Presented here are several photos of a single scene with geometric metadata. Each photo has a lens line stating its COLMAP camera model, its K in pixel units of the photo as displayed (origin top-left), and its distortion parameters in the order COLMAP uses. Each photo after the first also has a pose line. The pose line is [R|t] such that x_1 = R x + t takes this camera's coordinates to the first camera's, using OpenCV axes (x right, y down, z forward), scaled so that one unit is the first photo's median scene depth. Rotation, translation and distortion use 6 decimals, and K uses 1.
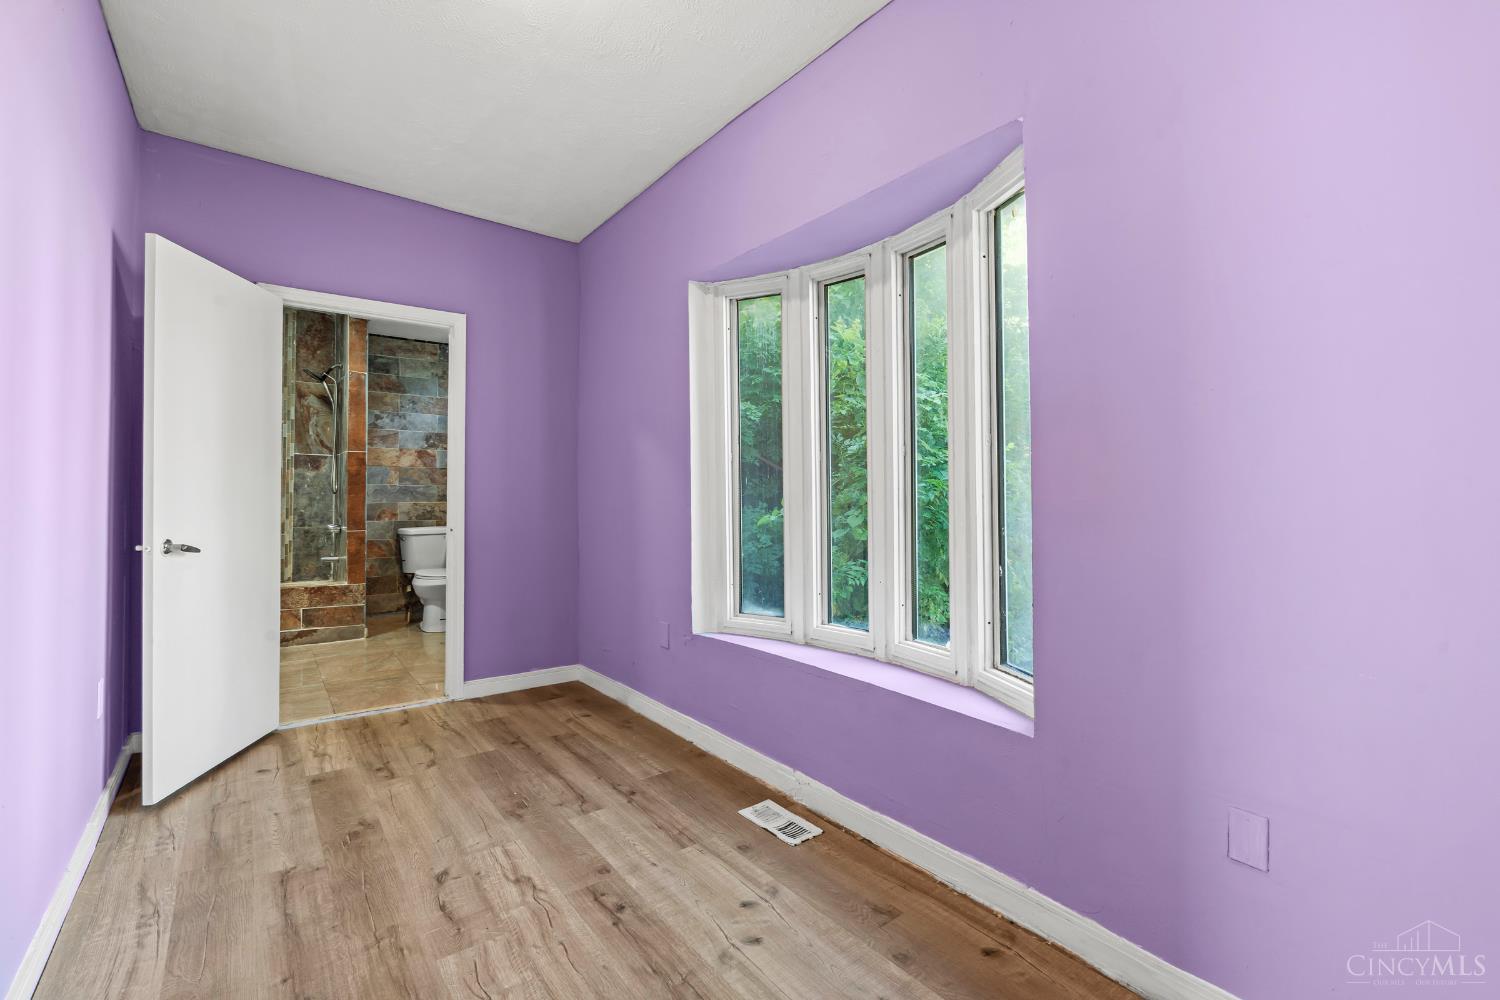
lens RADIAL K [[685.7, 0, 754.6], [0, 685.7, 499.2], [0, 0, 1]] dist [-0.003264, 0.000958]
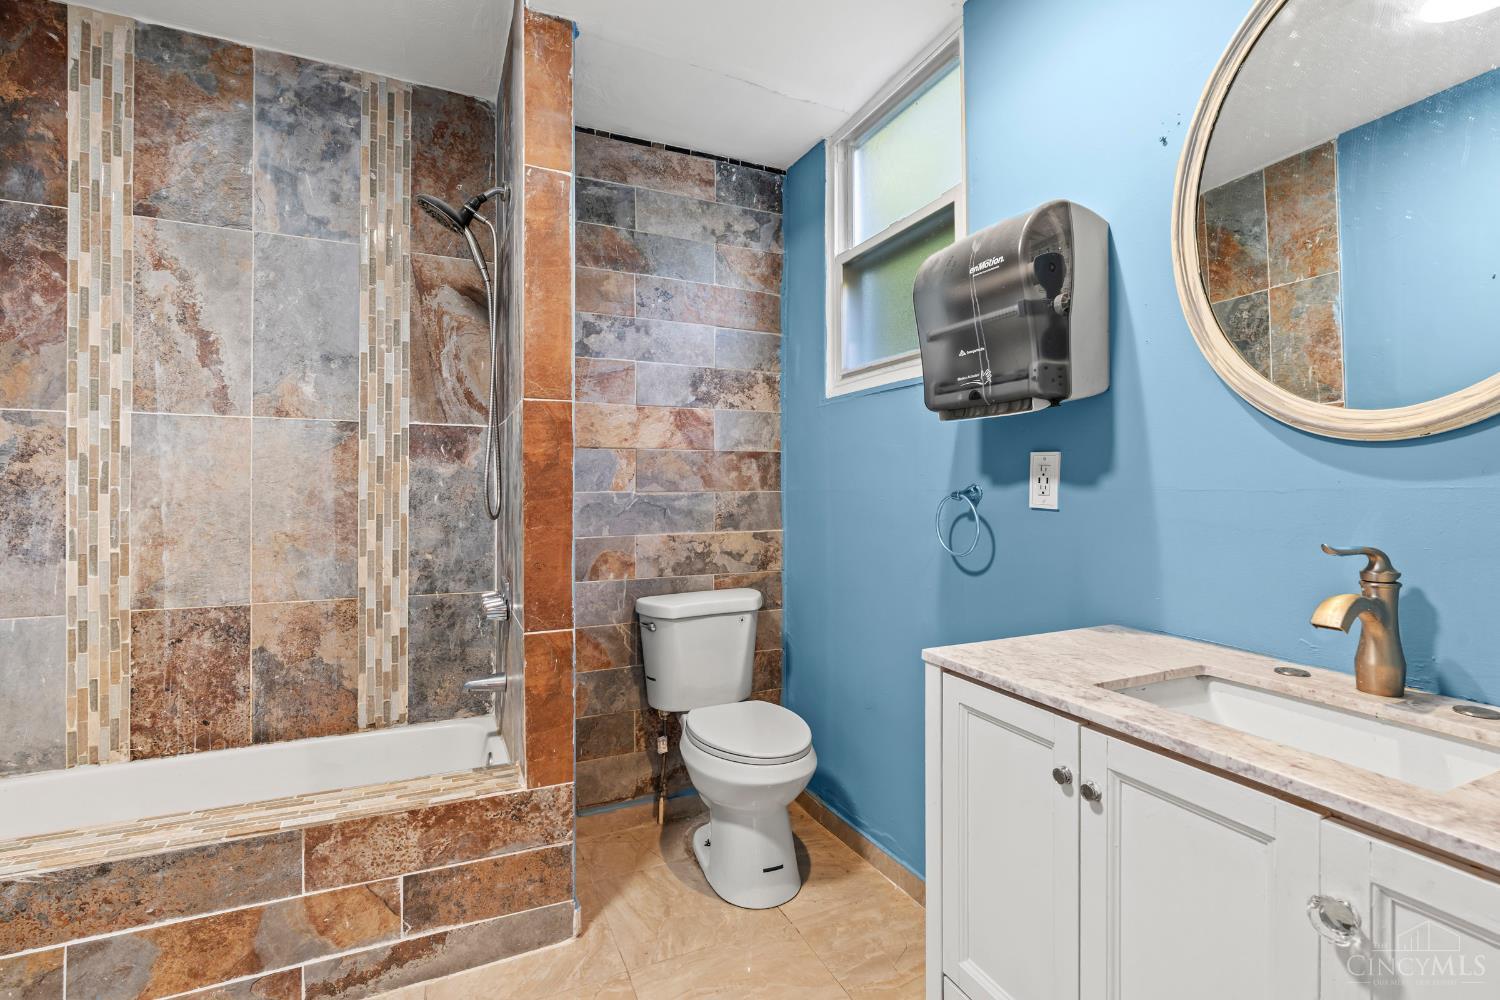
lens RADIAL K [[685.7, 0, 754.6], [0, 685.7, 499.2], [0, 0, 1]] dist [-0.003264, 0.000958]
pose [[0.977638, -0.008023, -0.210143, -0.367136], [0.008868, 0.999956, 0.003077, -0.017956], [0.210109, -0.004872, 0.977666, 0.617382]]
